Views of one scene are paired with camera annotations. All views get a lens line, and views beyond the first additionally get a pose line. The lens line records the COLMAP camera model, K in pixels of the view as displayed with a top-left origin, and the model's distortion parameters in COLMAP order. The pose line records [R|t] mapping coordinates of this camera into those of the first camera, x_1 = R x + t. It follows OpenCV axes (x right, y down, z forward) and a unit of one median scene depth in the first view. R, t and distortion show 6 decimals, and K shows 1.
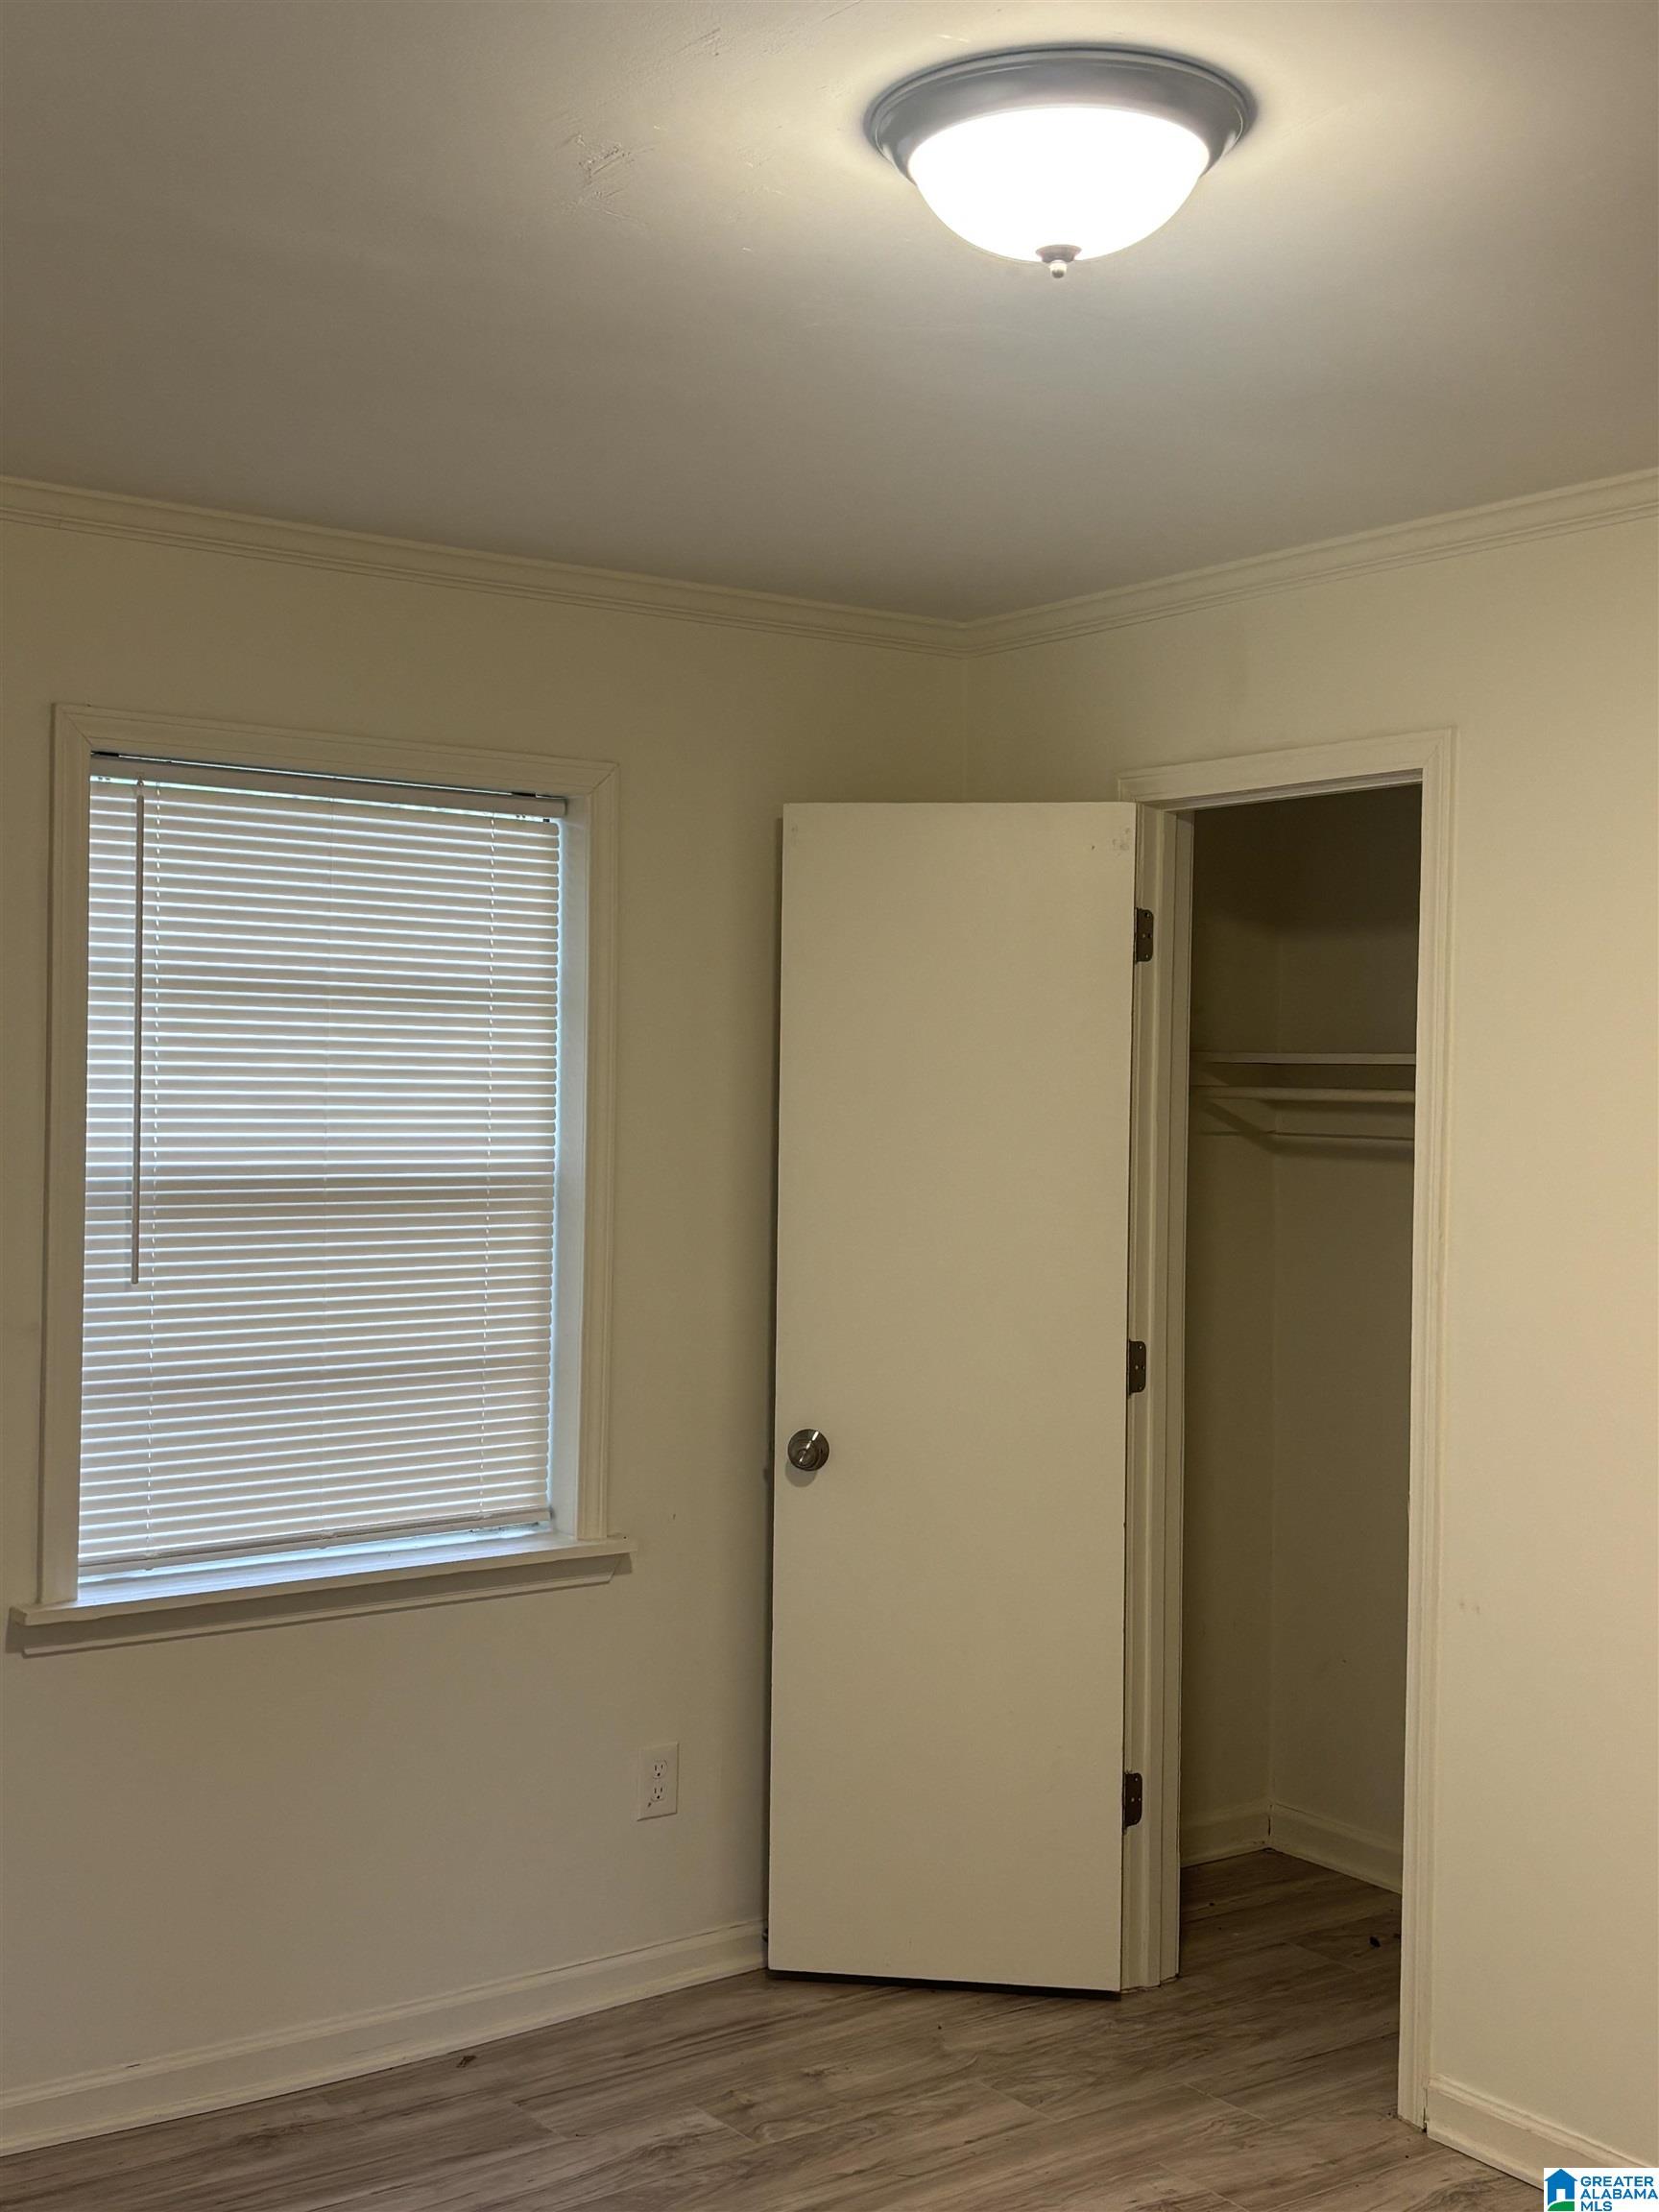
lens RADIAL K [[2520.6, 0, 838.4], [0, 2520.6, 1101.2], [0, 0, 1]] dist [0.008557, 0.000000]
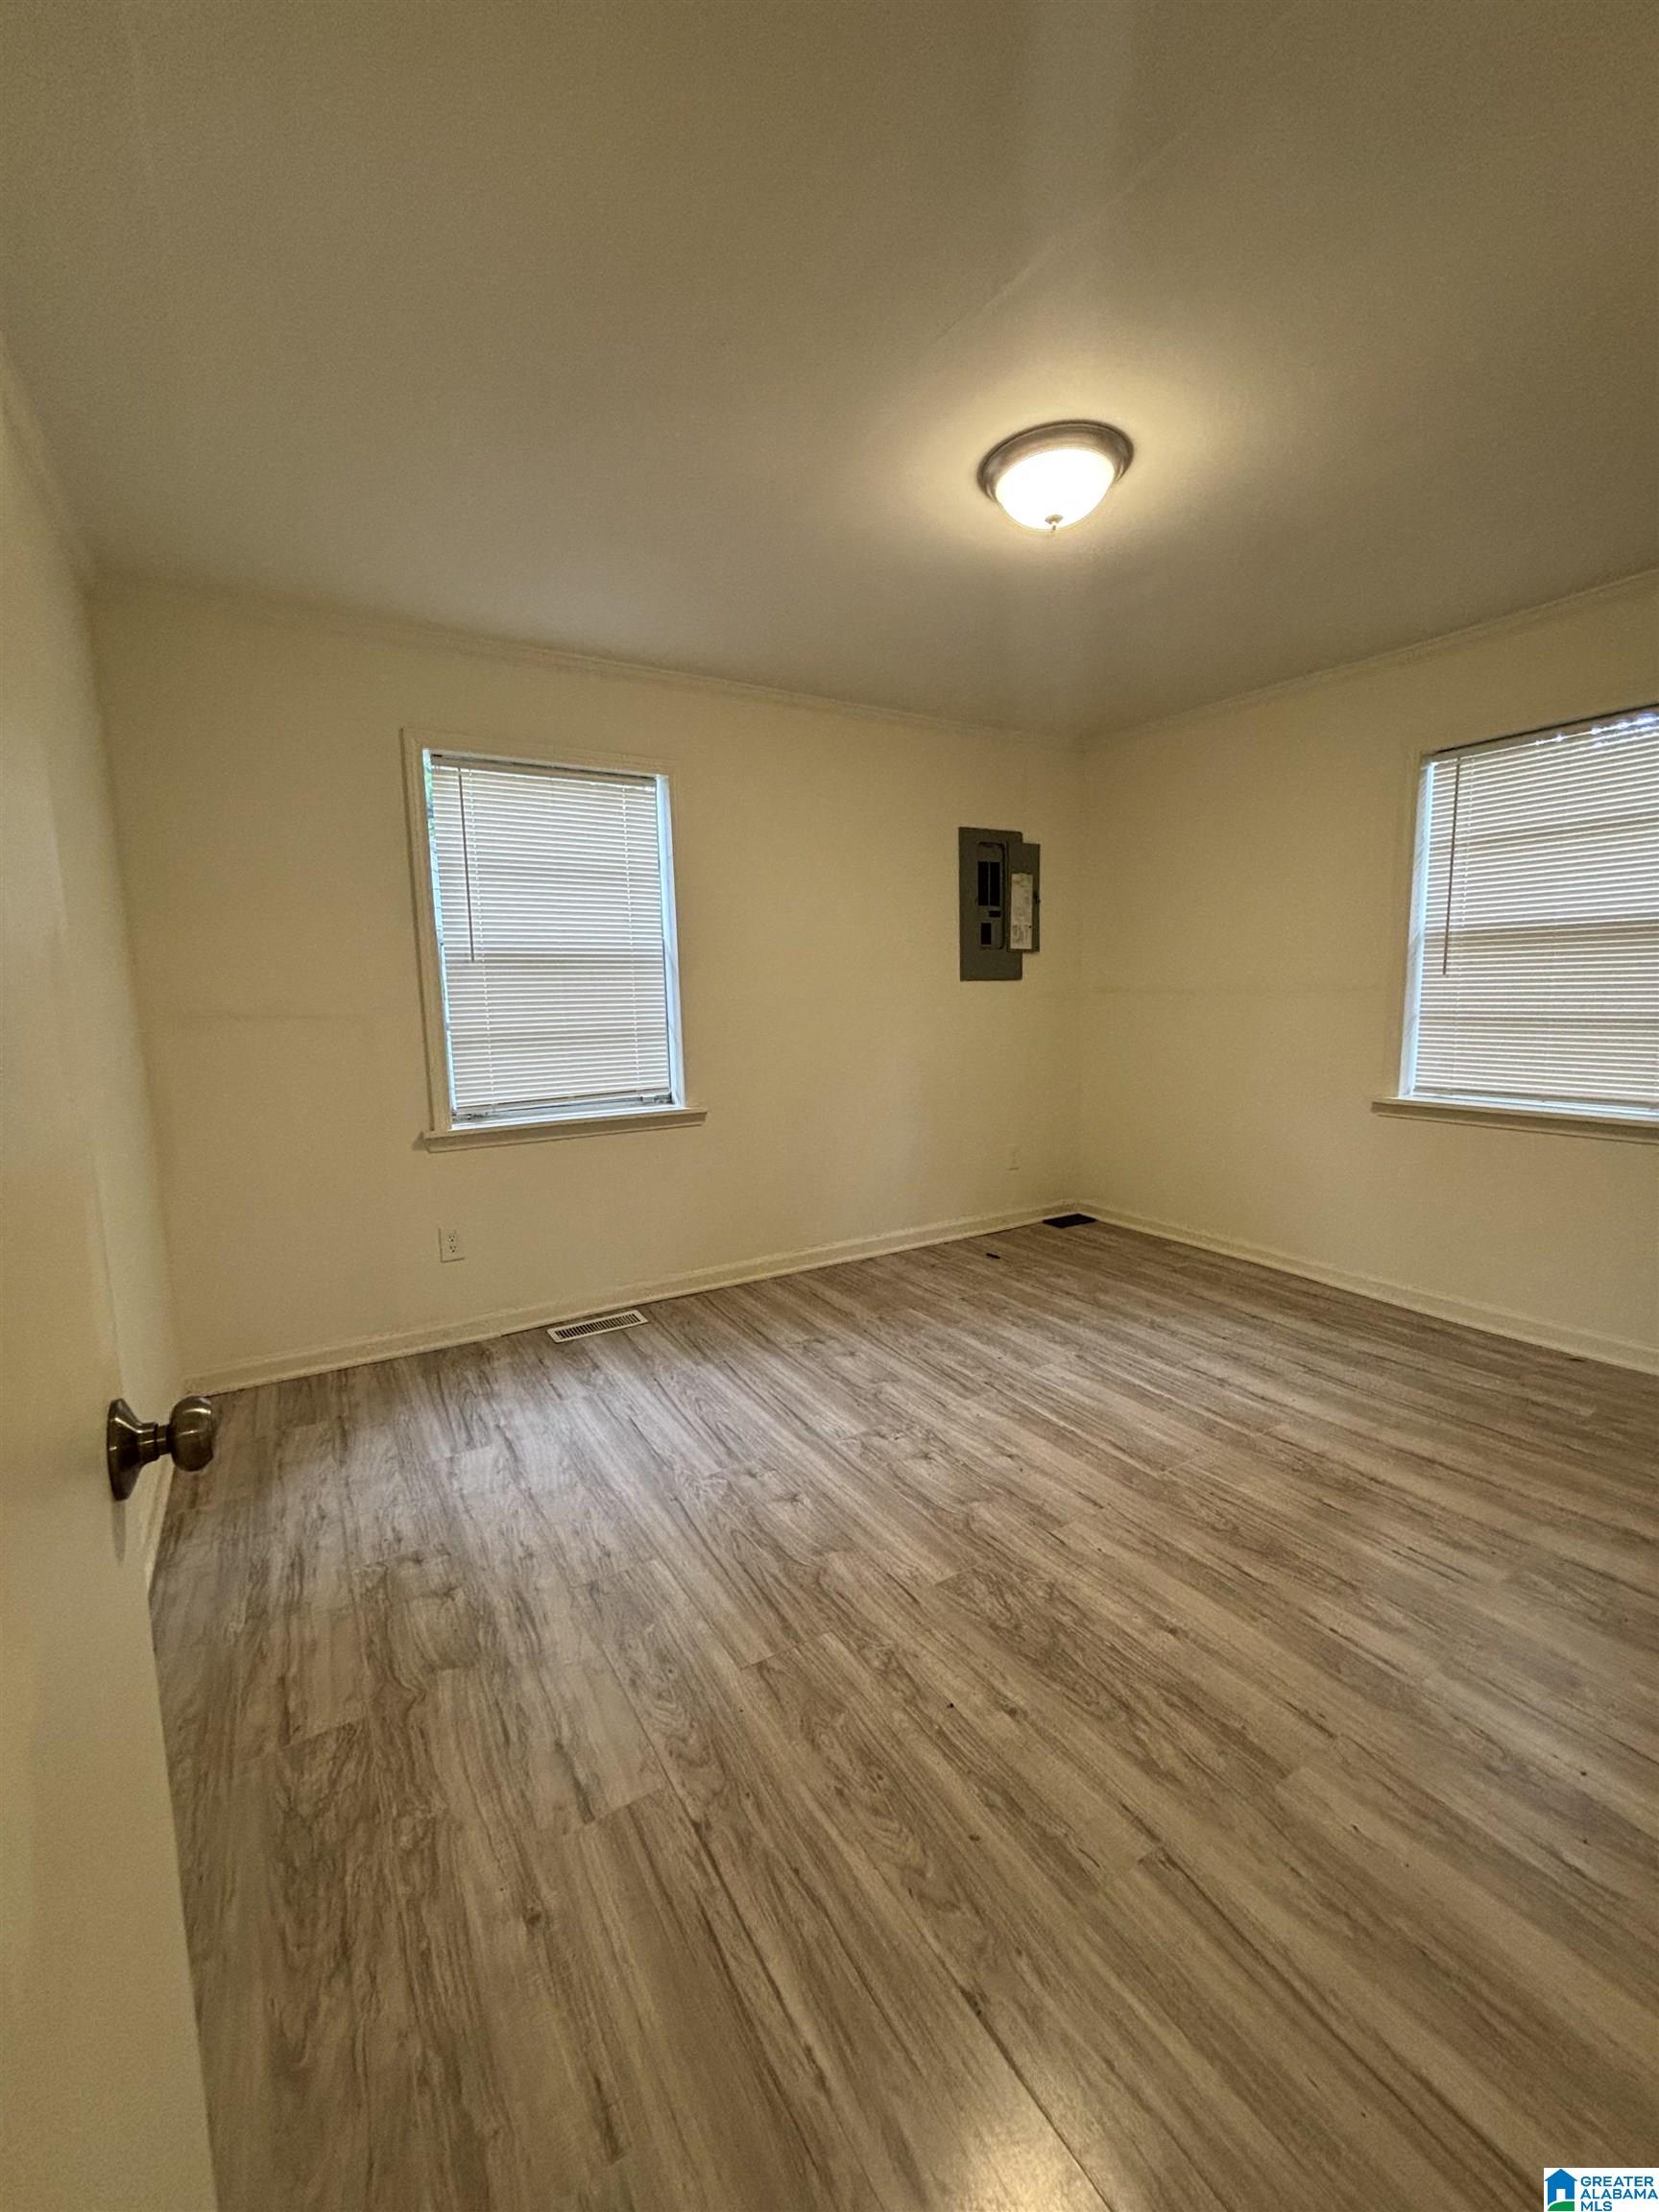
lens RADIAL K [[899.6, 0, 824.4], [0, 899.6, 1107.1], [0, 0, 1]] dist [-0.002365, 0.002395]
pose [[-0.080242, 0.121340, -0.989362, 0.573924], [0.013814, 0.992603, 0.120617, 0.079116], [0.996680, -0.003988, -0.081325, 0.441225]]
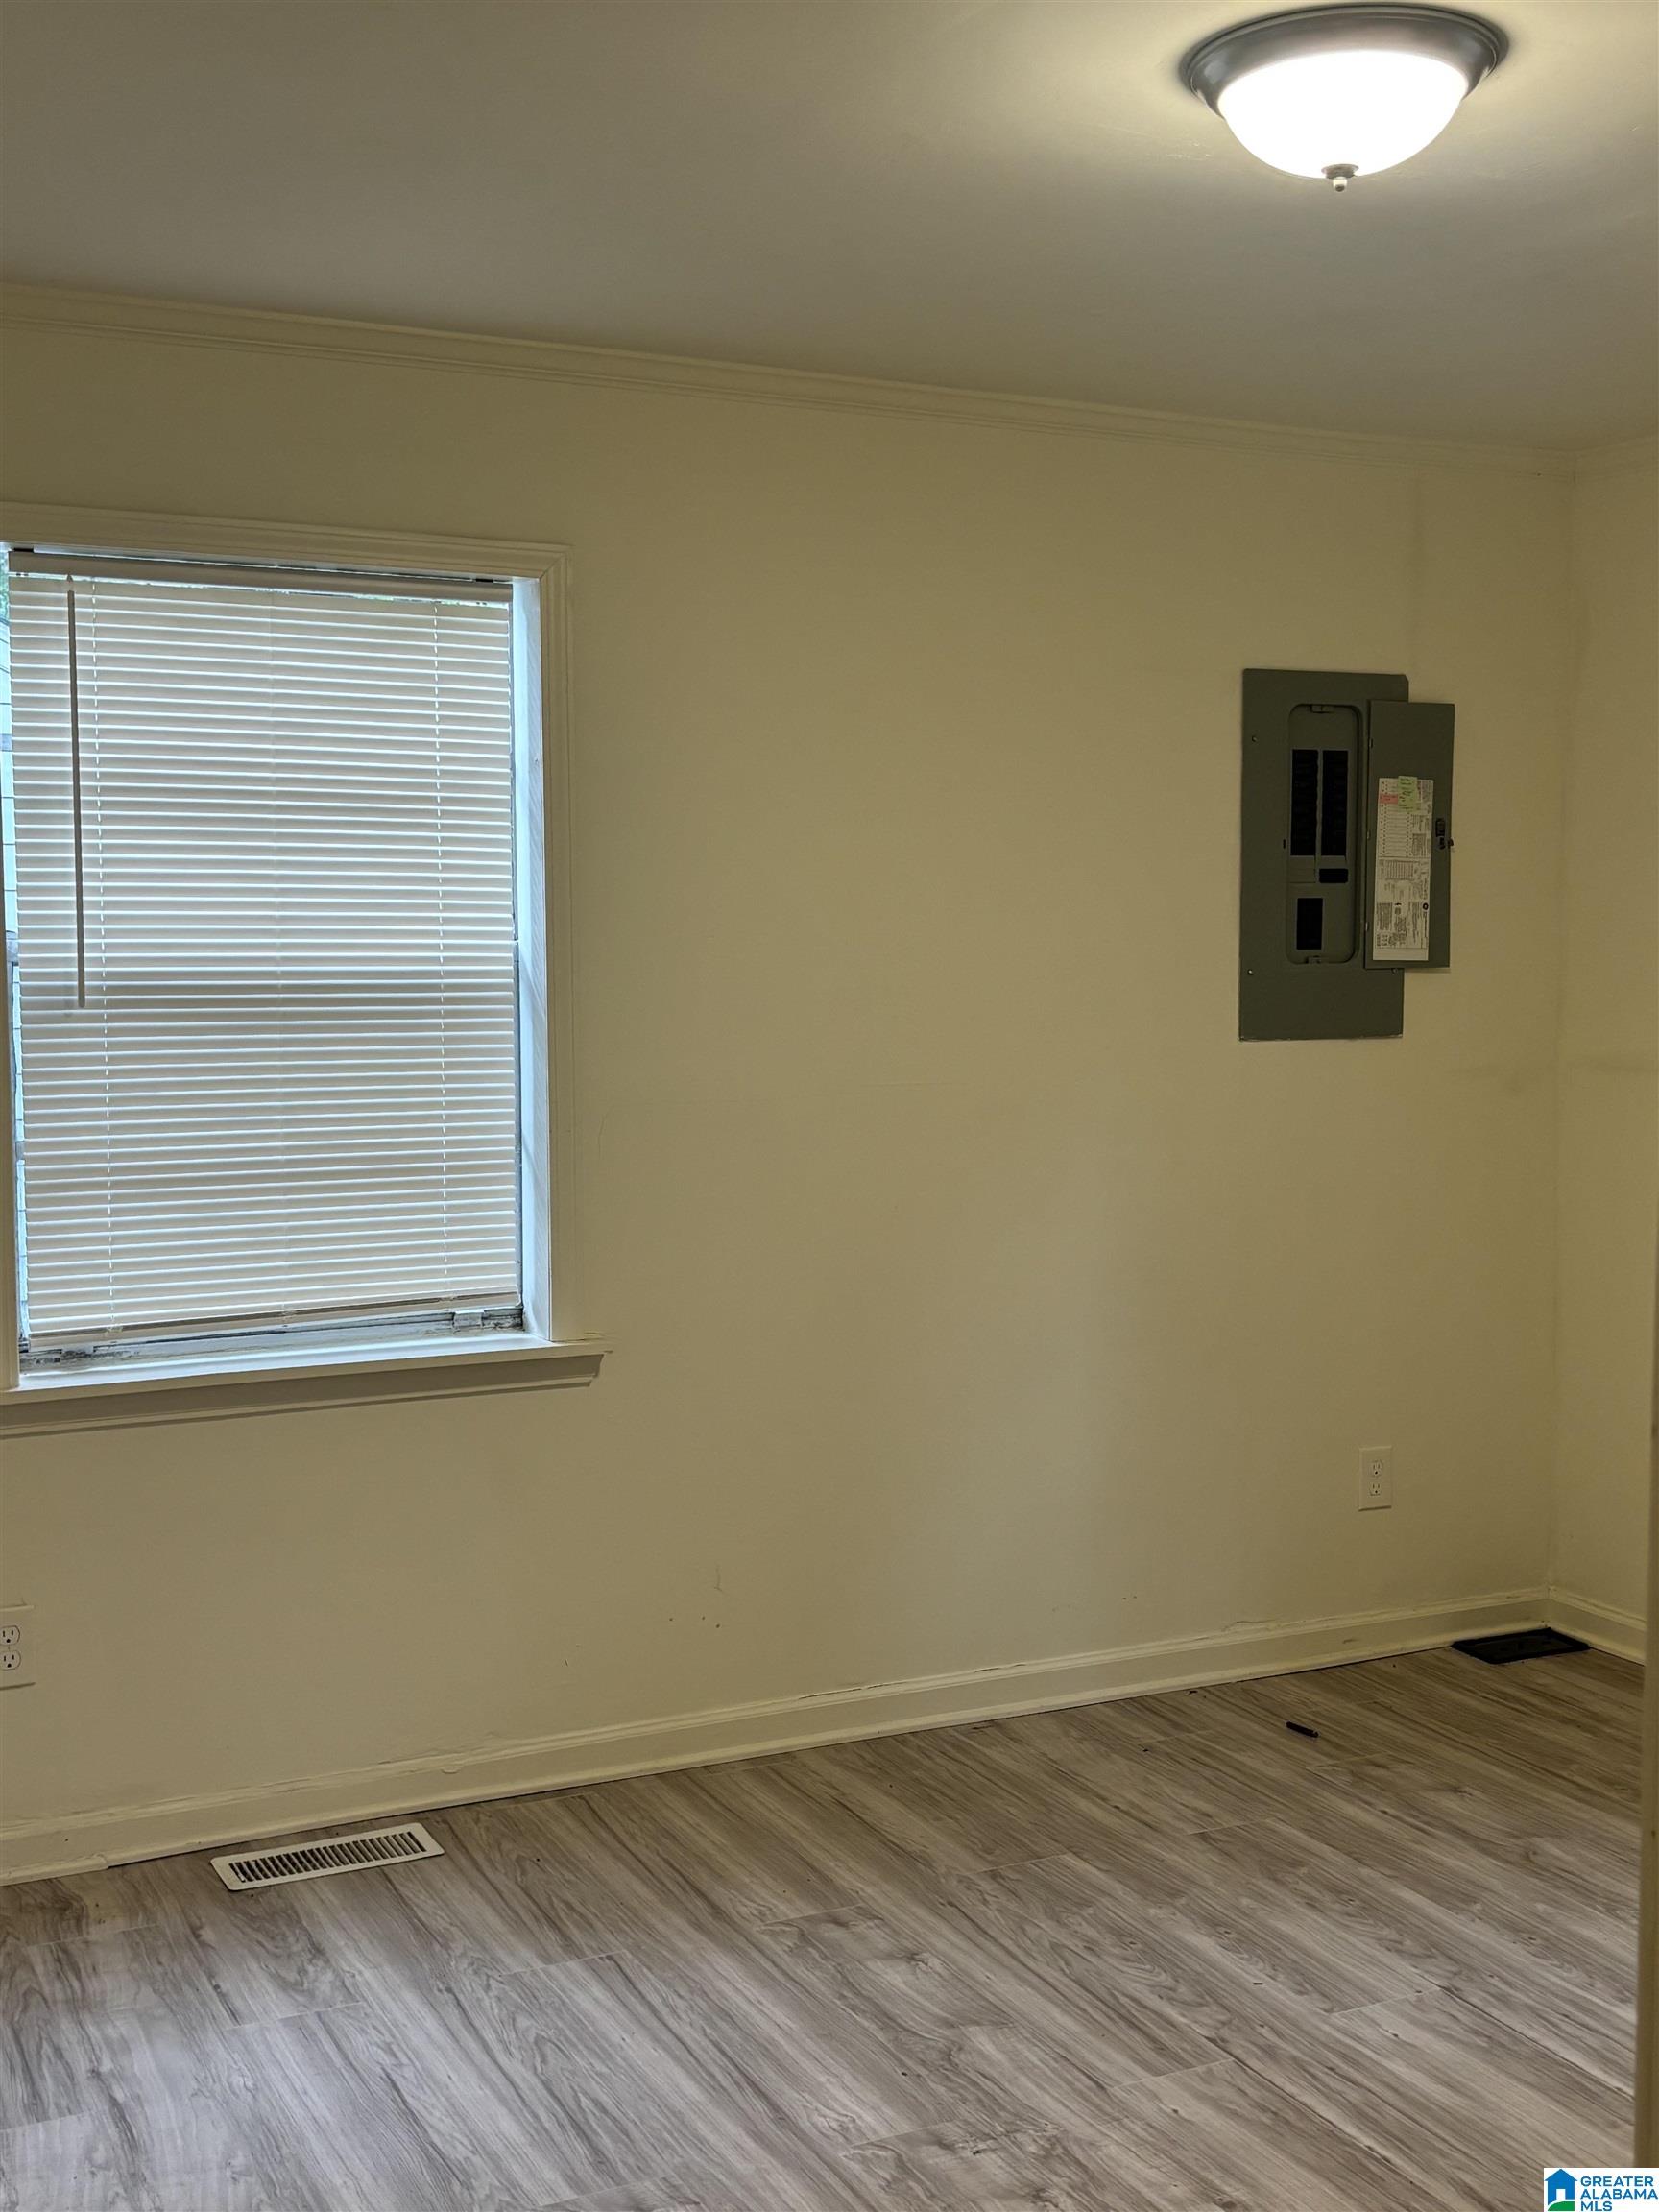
lens RADIAL K [[2520.6, 0, 785.0], [0, 2520.6, 1117.2], [0, 0, 1]] dist [0.008557, 0.000000]
pose [[-0.166586, 0.062942, -0.984016, 0.719295], [-0.006794, 0.997864, 0.064978, 0.022057], [0.986004, 0.017510, -0.165802, 0.500159]]
